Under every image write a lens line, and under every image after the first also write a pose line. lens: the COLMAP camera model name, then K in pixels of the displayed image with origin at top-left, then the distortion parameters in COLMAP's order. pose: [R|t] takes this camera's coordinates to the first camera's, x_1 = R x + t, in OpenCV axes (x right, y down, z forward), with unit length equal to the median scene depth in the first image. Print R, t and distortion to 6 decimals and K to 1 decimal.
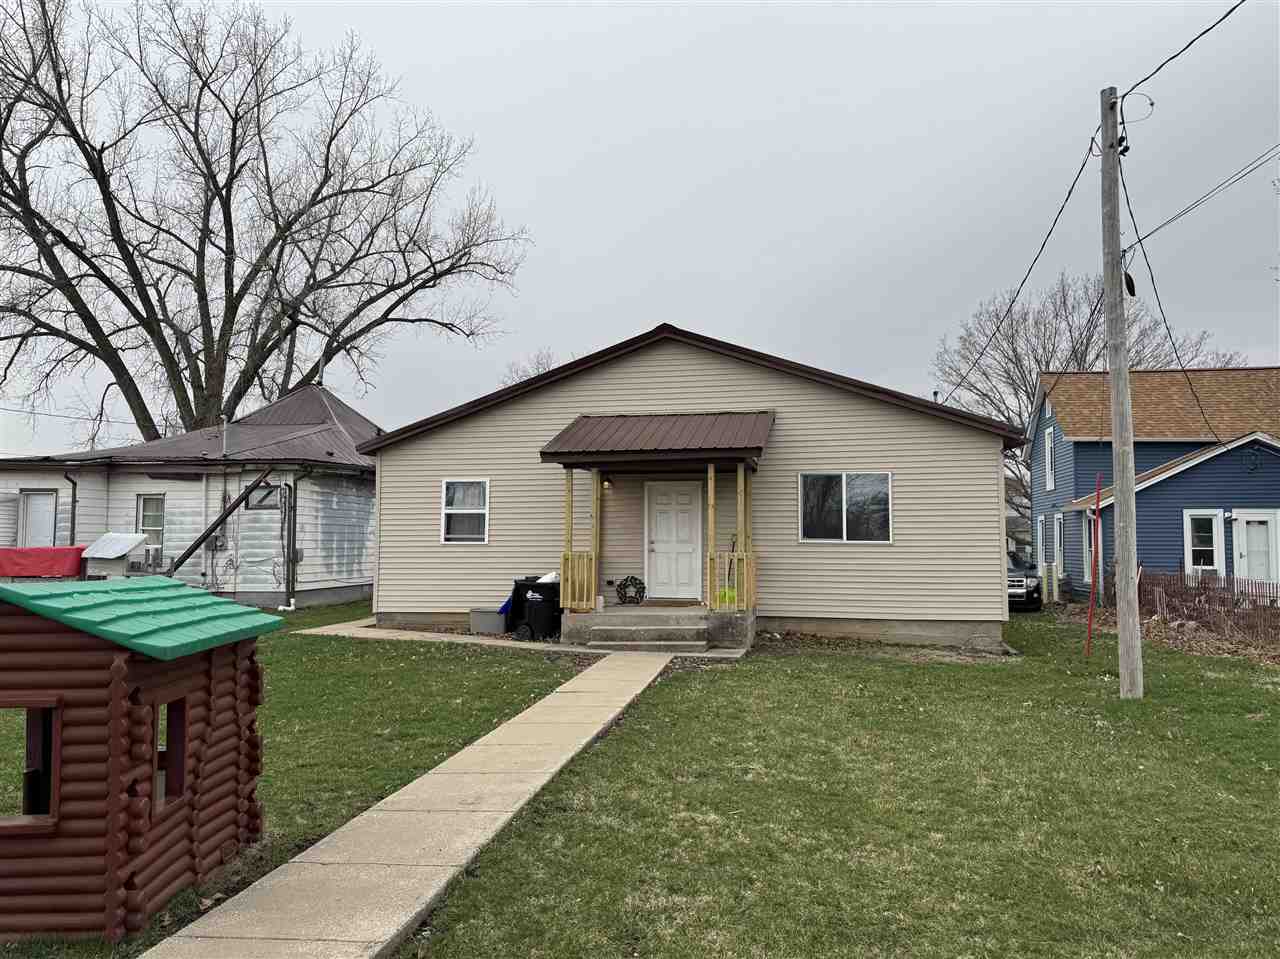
lens RADIAL K [[890.2, 0, 634.9], [0, 890.2, 475.3], [0, 0, 1]] dist [0.056205, -0.059992]
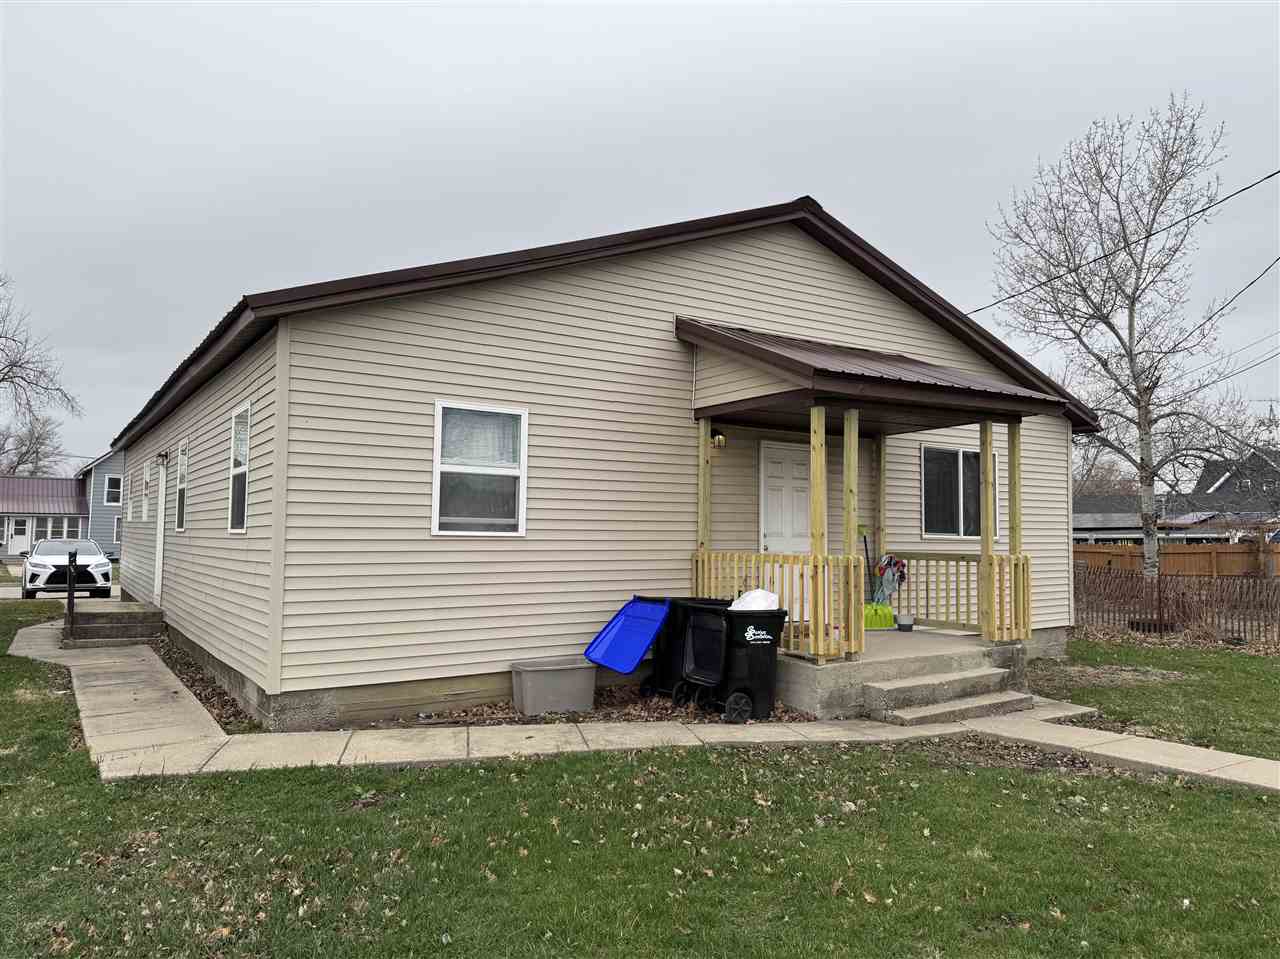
lens RADIAL K [[890.2, 0, 634.9], [0, 890.2, 475.3], [0, 0, 1]] dist [0.056205, -0.059992]
pose [[0.738903, 0.056556, 0.671434, -0.474378], [-0.057888, 0.998115, -0.020367, 0.049959], [-0.671320, -0.023819, 0.740785, 0.592877]]
